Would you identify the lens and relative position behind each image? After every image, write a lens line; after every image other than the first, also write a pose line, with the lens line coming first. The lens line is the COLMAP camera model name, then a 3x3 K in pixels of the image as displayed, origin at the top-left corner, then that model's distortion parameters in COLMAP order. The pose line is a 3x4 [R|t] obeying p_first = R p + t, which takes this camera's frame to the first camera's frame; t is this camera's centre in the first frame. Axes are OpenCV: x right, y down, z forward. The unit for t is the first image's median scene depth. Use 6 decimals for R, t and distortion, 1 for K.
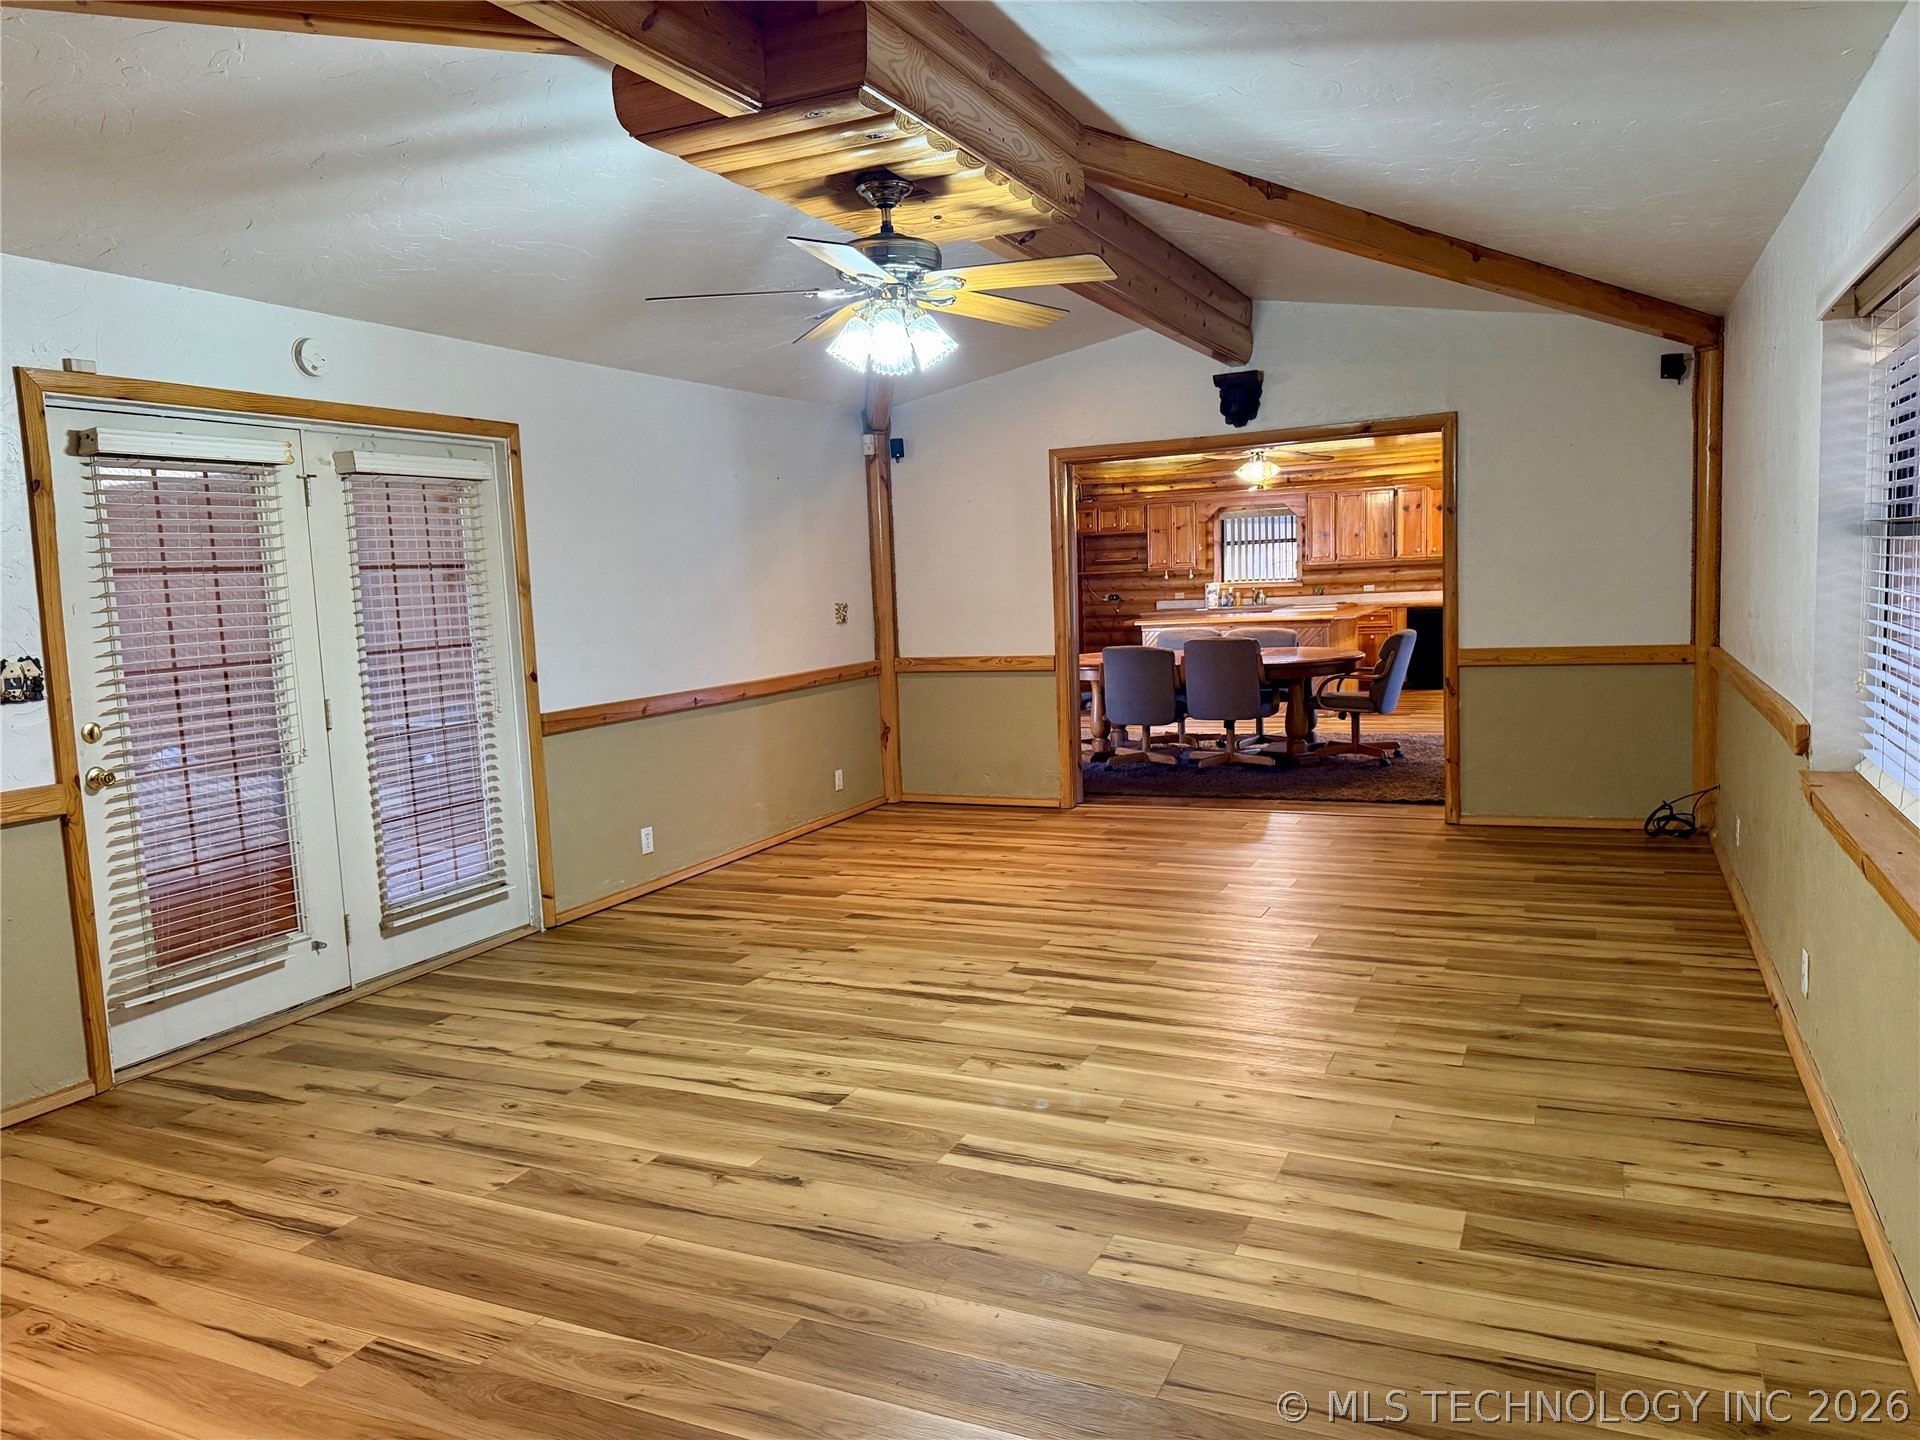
lens RADIAL K [[1358.1, 0, 965.6], [0, 1358.1, 708.0], [0, 0, 1]] dist [0.198398, -0.369108]
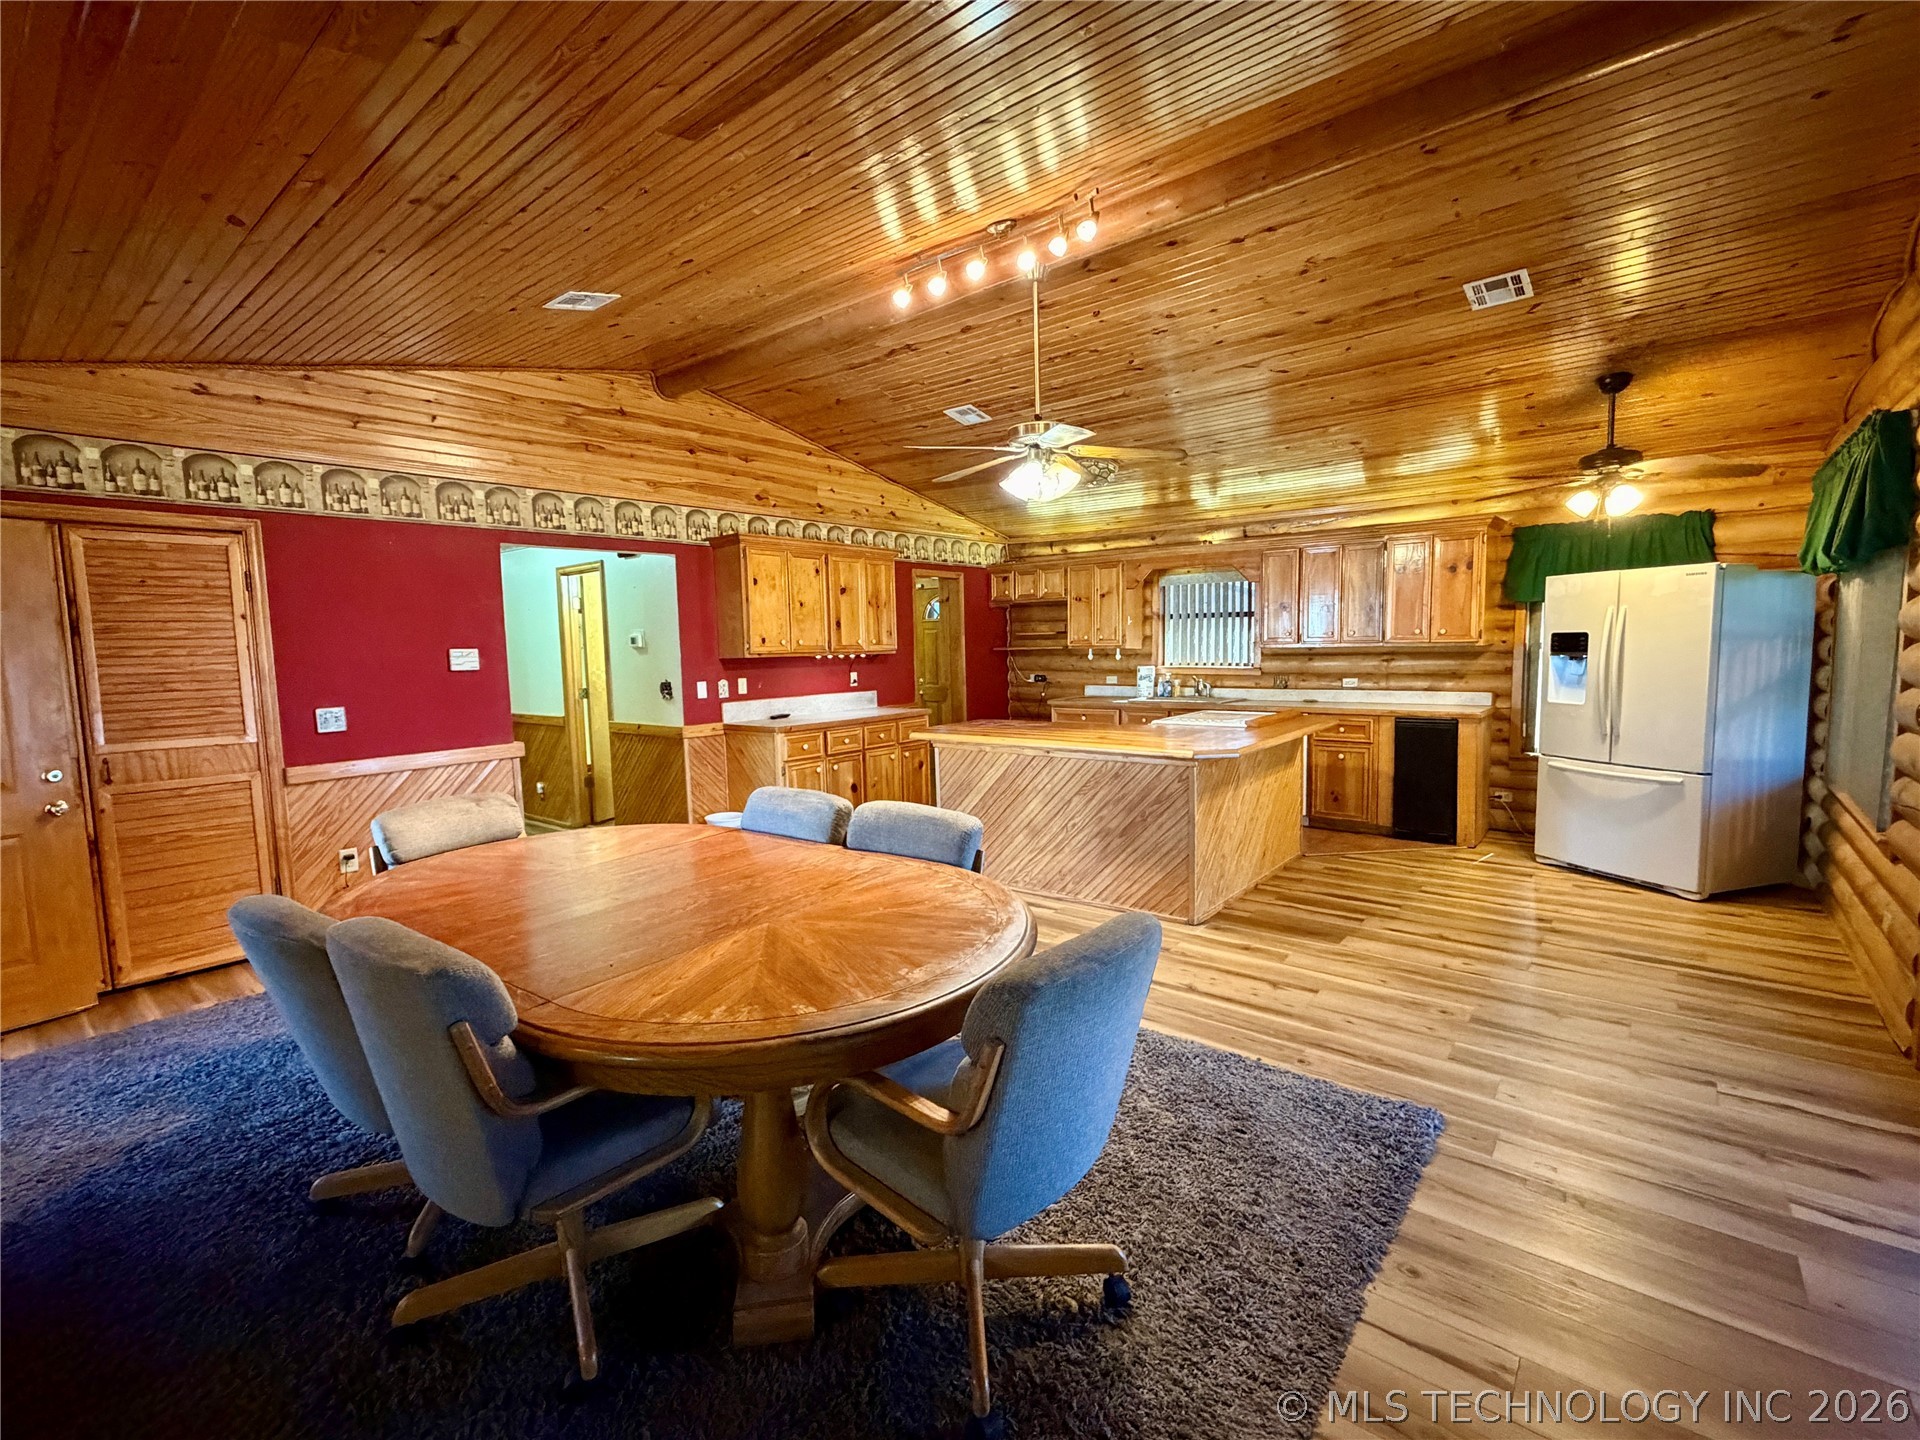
lens RADIAL K [[861.9, 0, 953.4], [0, 861.9, 719.5], [0, 0, 1]] dist [-0.001293, -0.000682]
pose [[0.967734, 0.042341, -0.248392, 0.196581], [-0.041653, 0.999100, 0.008026, -0.060016], [0.248508, 0.002579, 0.968626, 0.492571]]
